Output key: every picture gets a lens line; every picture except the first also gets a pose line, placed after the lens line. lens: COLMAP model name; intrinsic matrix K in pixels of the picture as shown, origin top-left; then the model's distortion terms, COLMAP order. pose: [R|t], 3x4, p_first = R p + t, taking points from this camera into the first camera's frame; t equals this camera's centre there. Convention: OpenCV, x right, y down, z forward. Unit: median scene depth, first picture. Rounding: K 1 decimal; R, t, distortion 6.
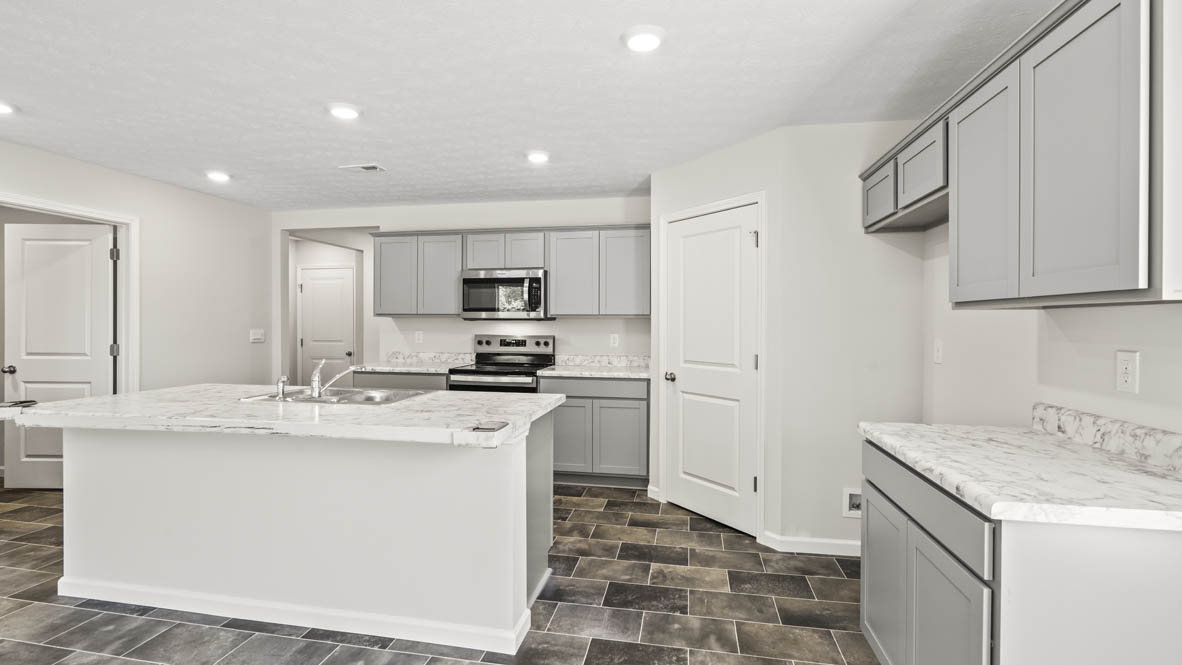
lens RADIAL K [[520.0, 0, 599.7], [0, 520.0, 322.9], [0, 0, 1]] dist [-0.001817, -0.000270]
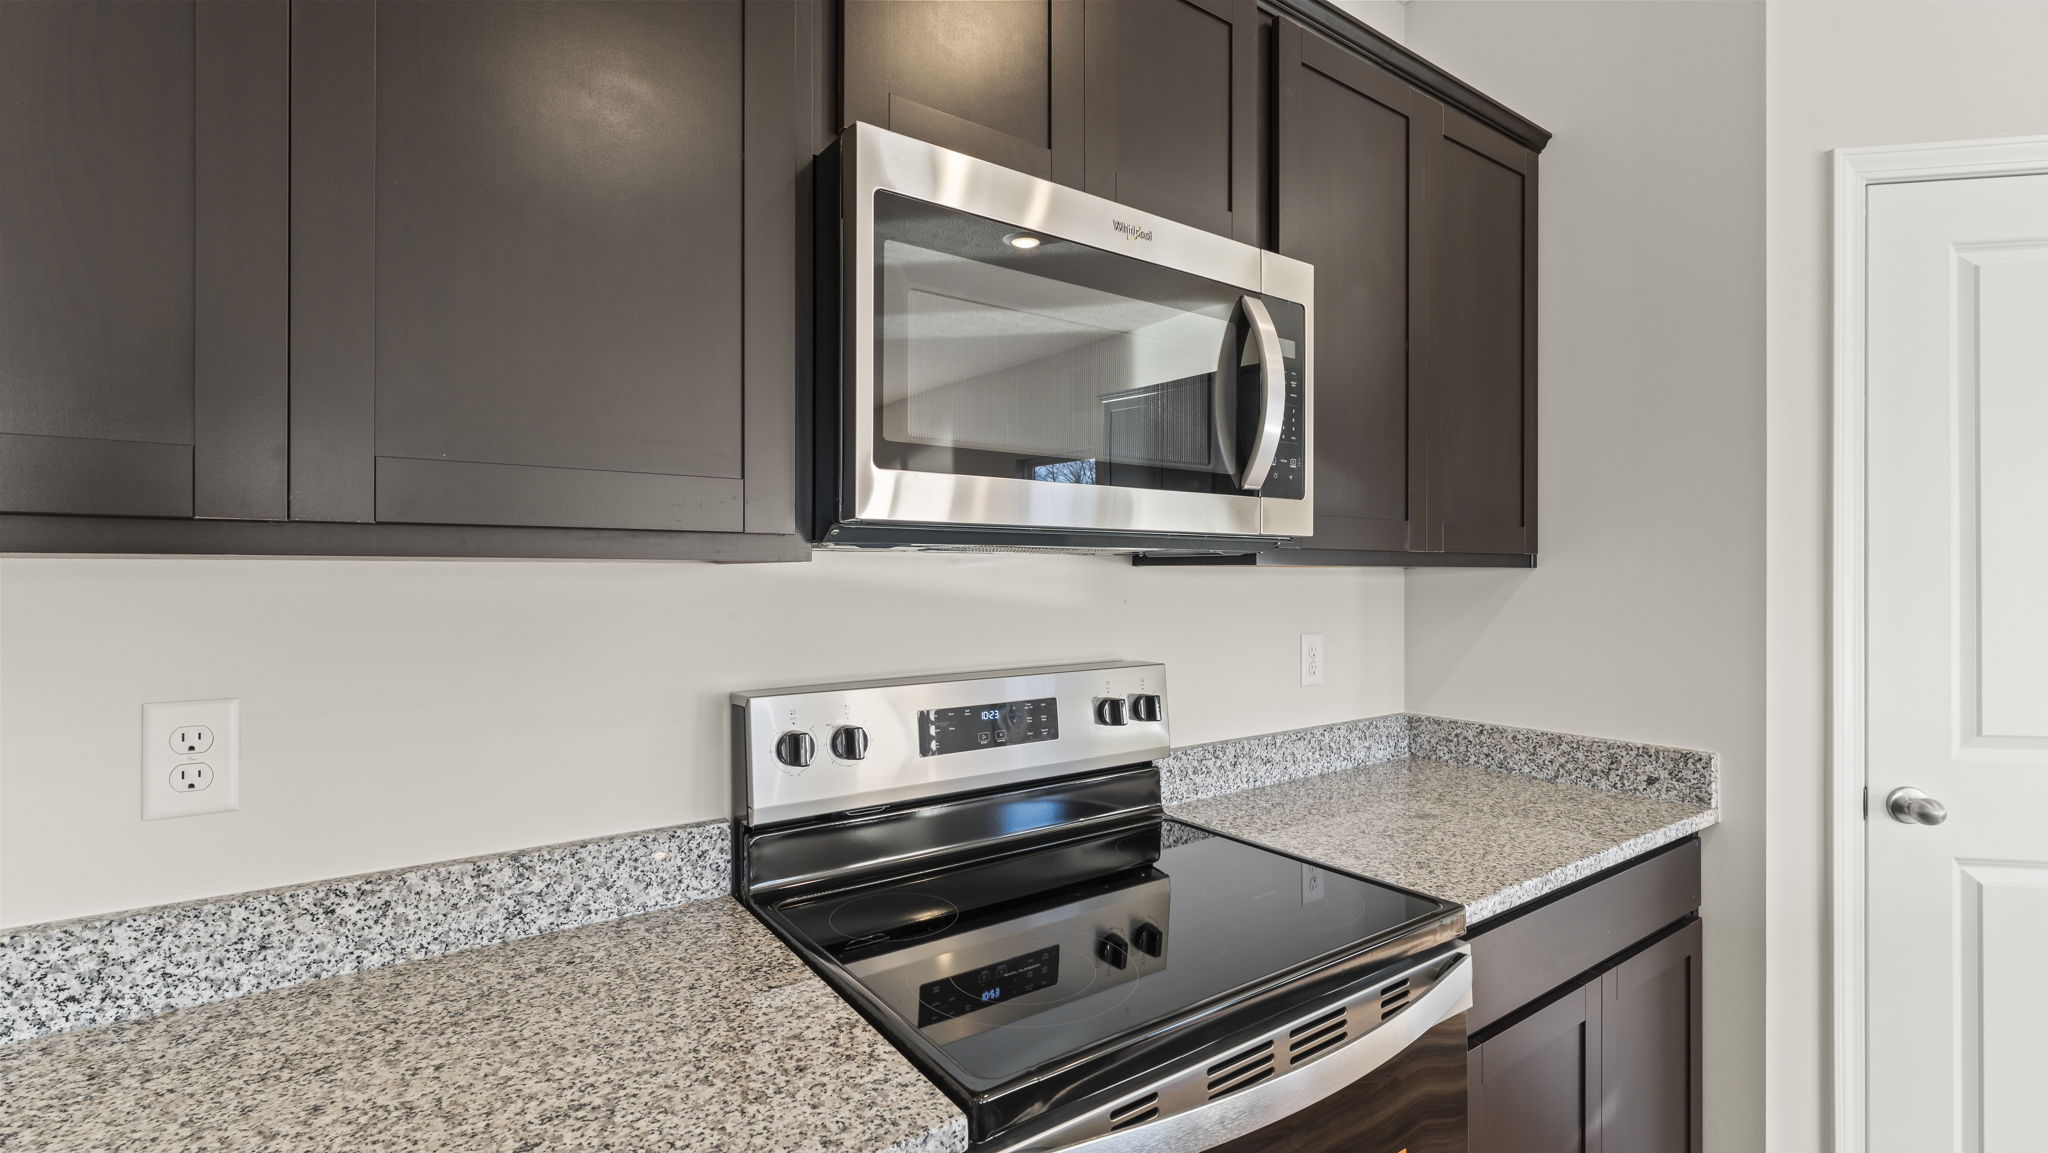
lens RADIAL K [[900.9, 0, 1013.6], [0, 900.9, 571.9], [0, 0, 1]] dist [-0.001817, -0.000270]
pose [[0.699423, -0.008020, 0.714663, -0.191984], [0.012982, 0.999915, -0.001485, -0.005422], [-0.714590, 0.010316, 0.699468, 0.407571]]
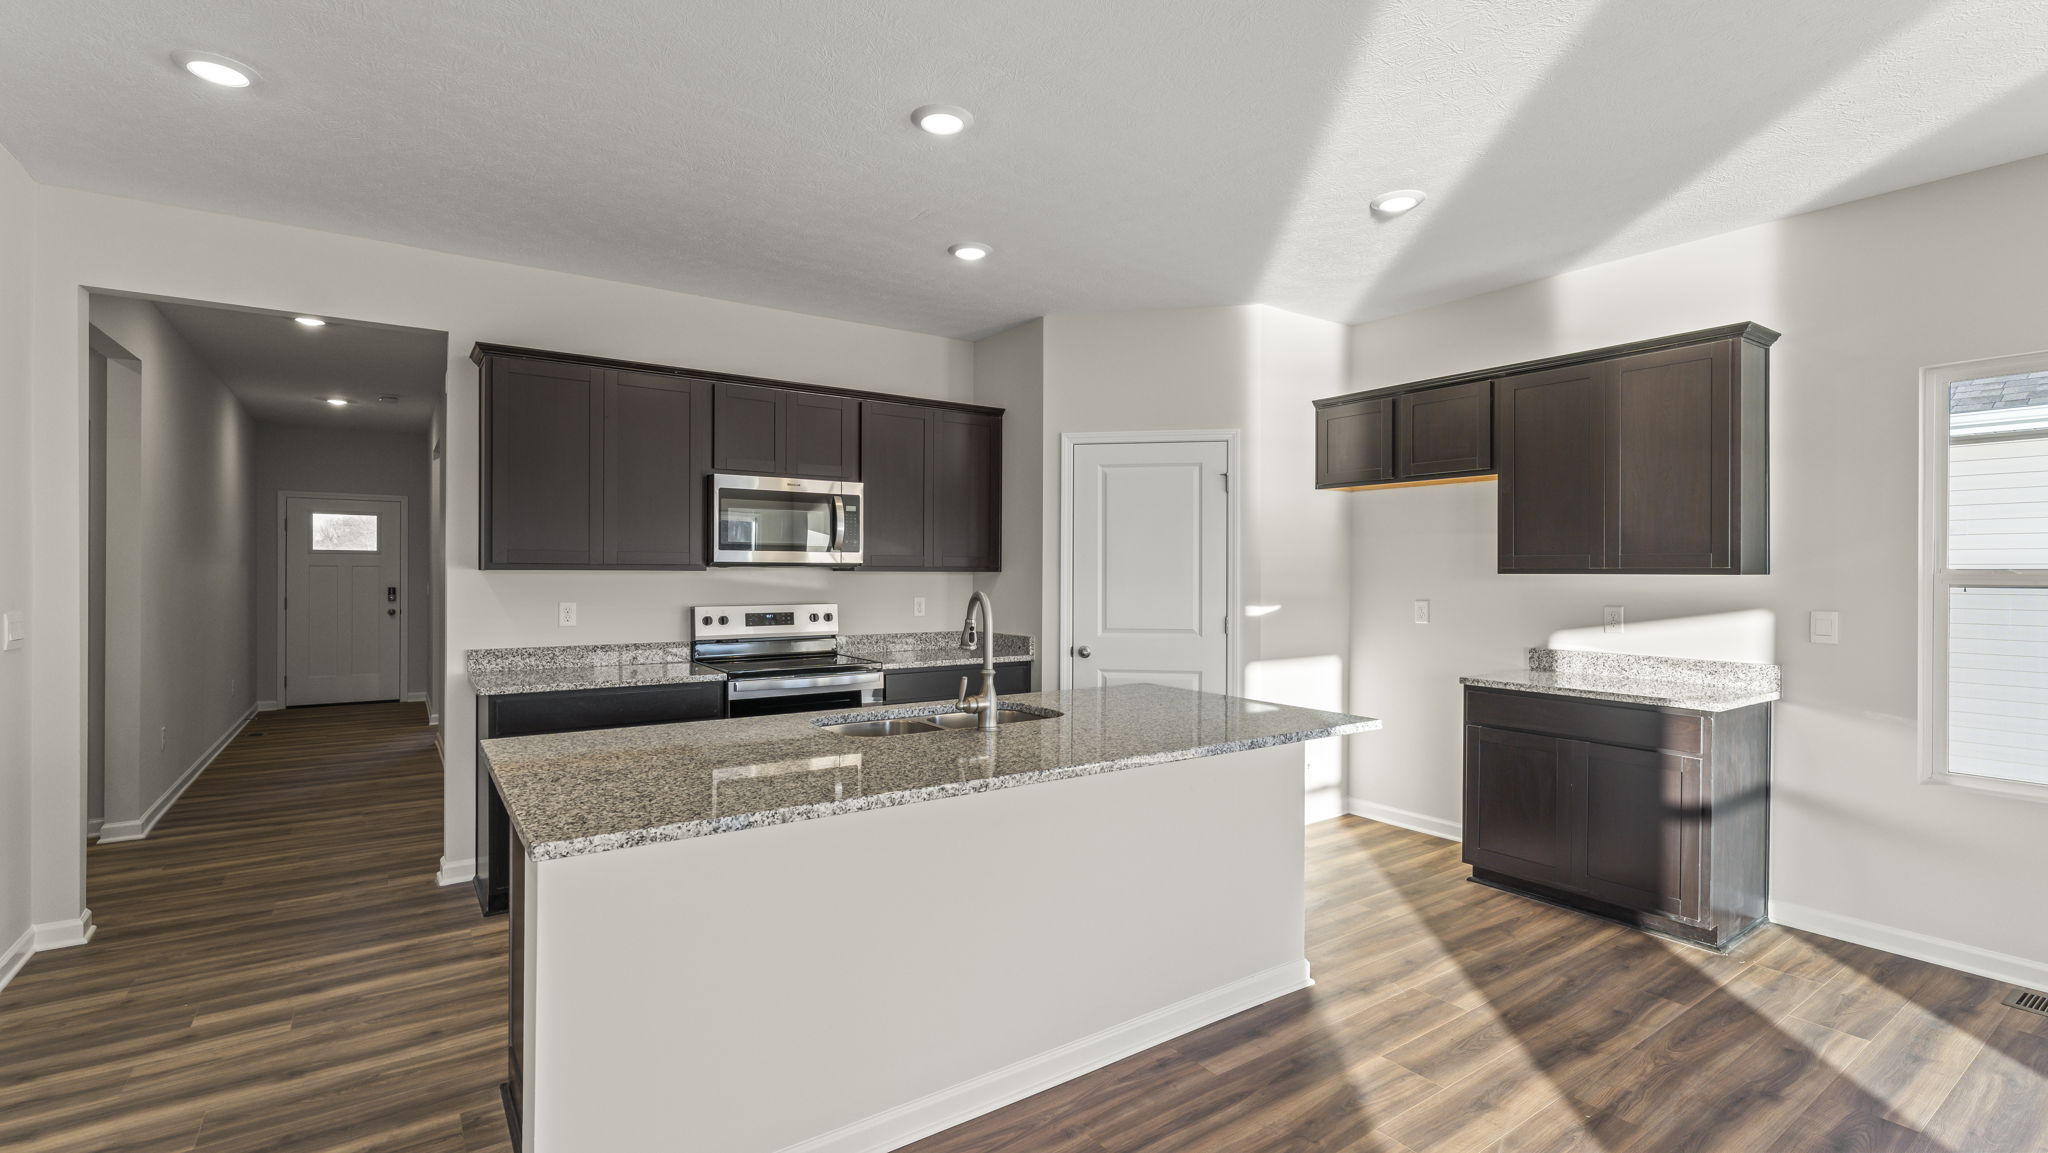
lens RADIAL K [[900.9, 0, 1012.2], [0, 900.9, 576.8], [0, 0, 1]] dist [-0.001817, -0.000270]
pose [[0.708470, -0.009570, 0.705676, -0.347356], [0.008053, 0.999953, 0.005476, -0.005237], [-0.705695, 0.001803, 0.708513, 0.061159]]
